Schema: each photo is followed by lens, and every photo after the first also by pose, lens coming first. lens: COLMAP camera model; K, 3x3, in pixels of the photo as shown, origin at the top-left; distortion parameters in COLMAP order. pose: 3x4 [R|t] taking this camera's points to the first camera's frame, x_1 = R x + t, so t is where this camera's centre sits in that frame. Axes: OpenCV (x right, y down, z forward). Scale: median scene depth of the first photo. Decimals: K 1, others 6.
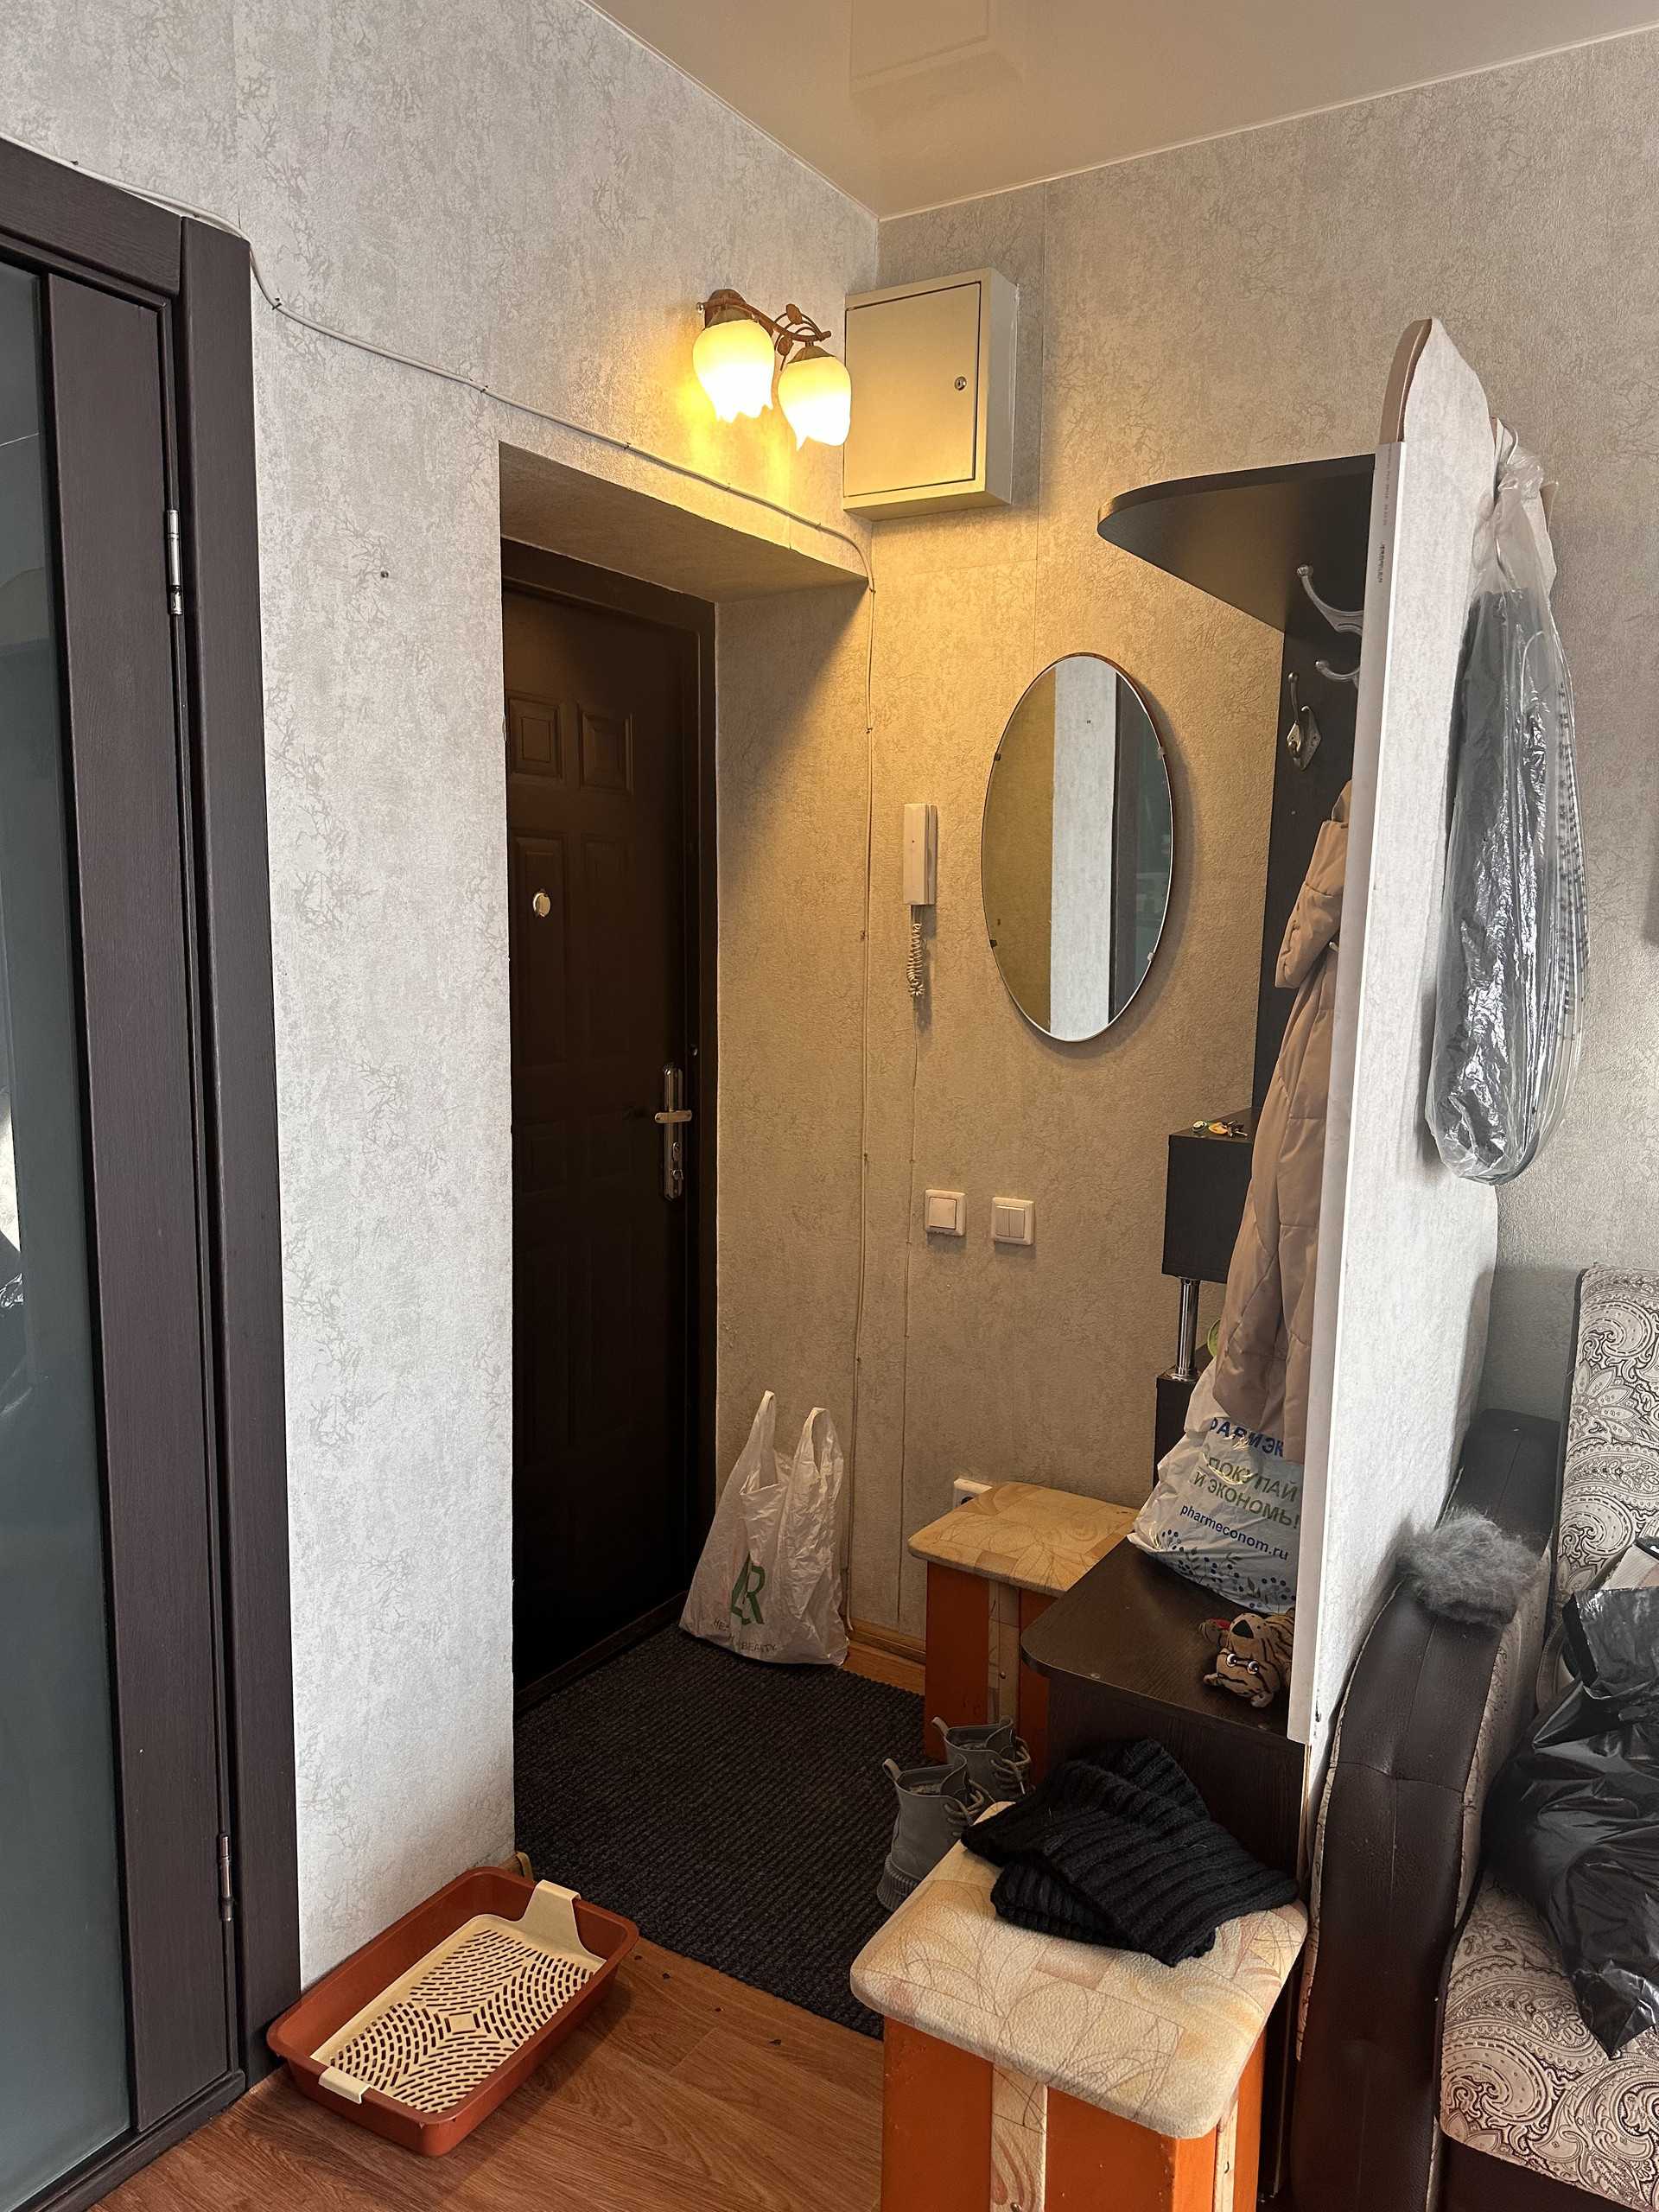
lens RADIAL K [[1567.3, 0, 845.4], [0, 1567.3, 1121.9], [0, 0, 1]] dist [0.051054, -0.059966]
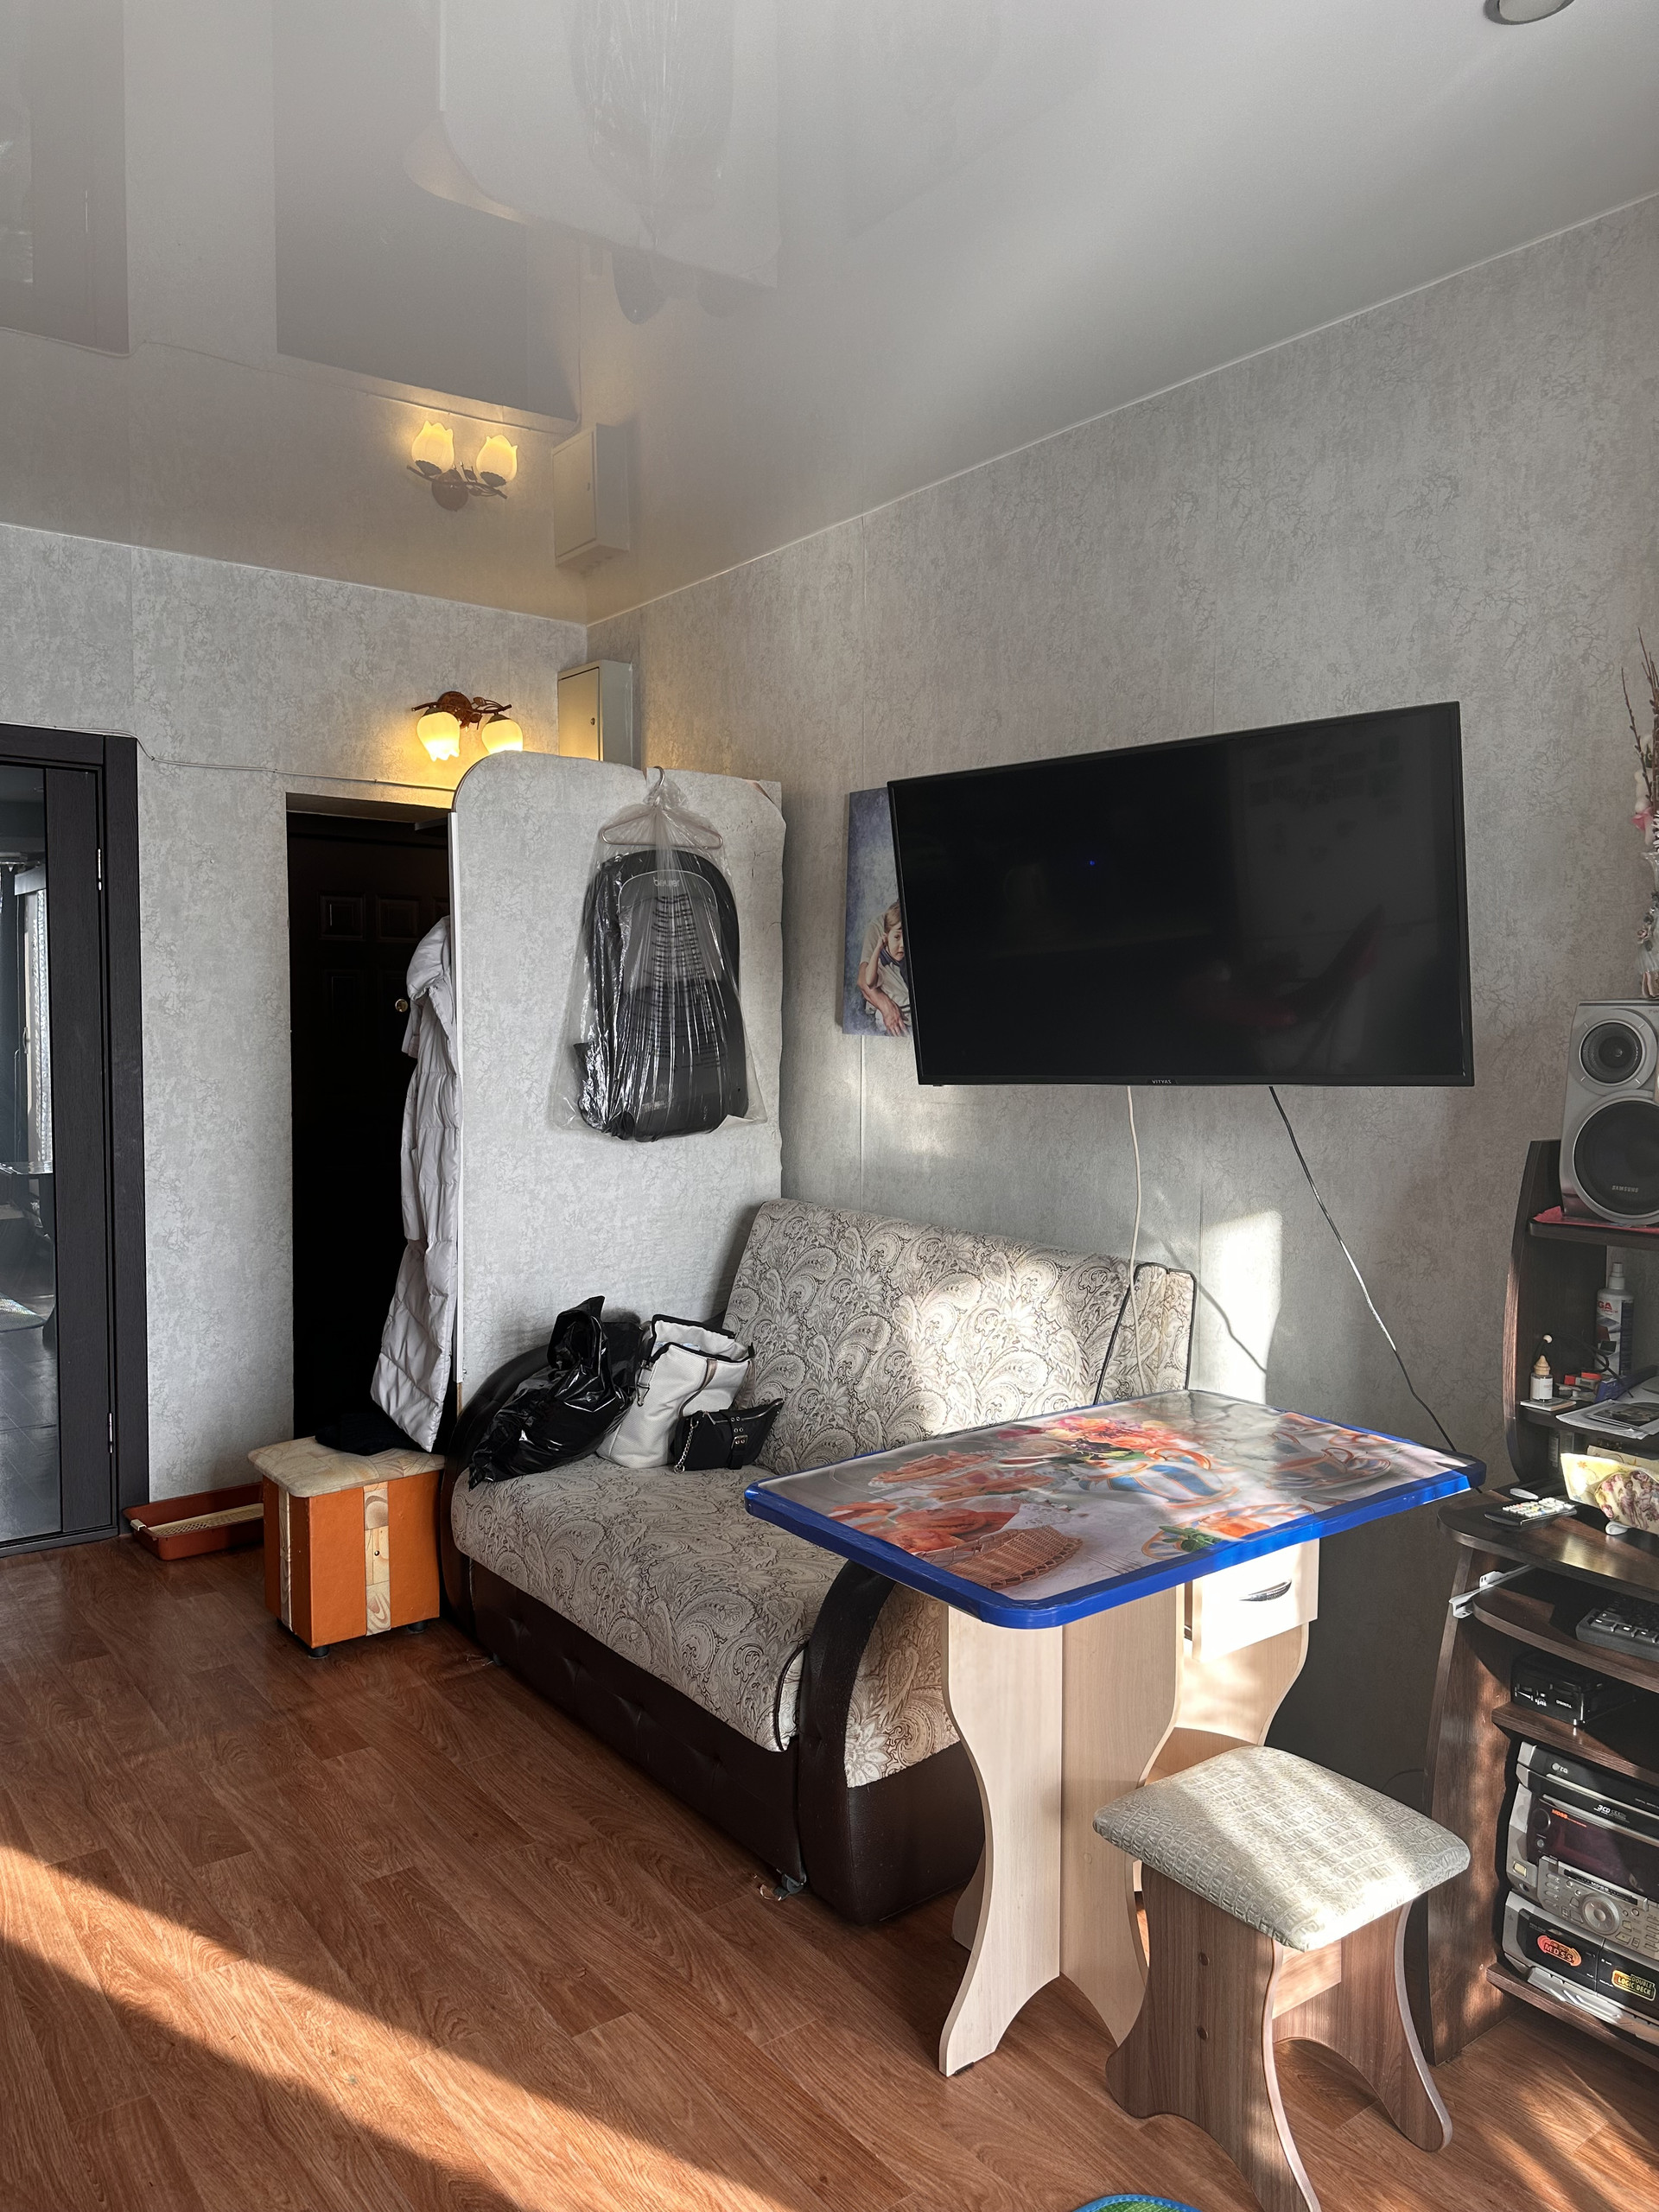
lens RADIAL K [[1567.3, 0, 798.2], [0, 1567.3, 1115.4], [0, 0, 1]] dist [0.051054, -0.059966]
pose [[0.928306, 0.020512, -0.371251, 1.282573], [-0.045795, 0.997182, -0.059415, 0.107405], [0.368986, 0.072157, 0.926630, -0.726838]]
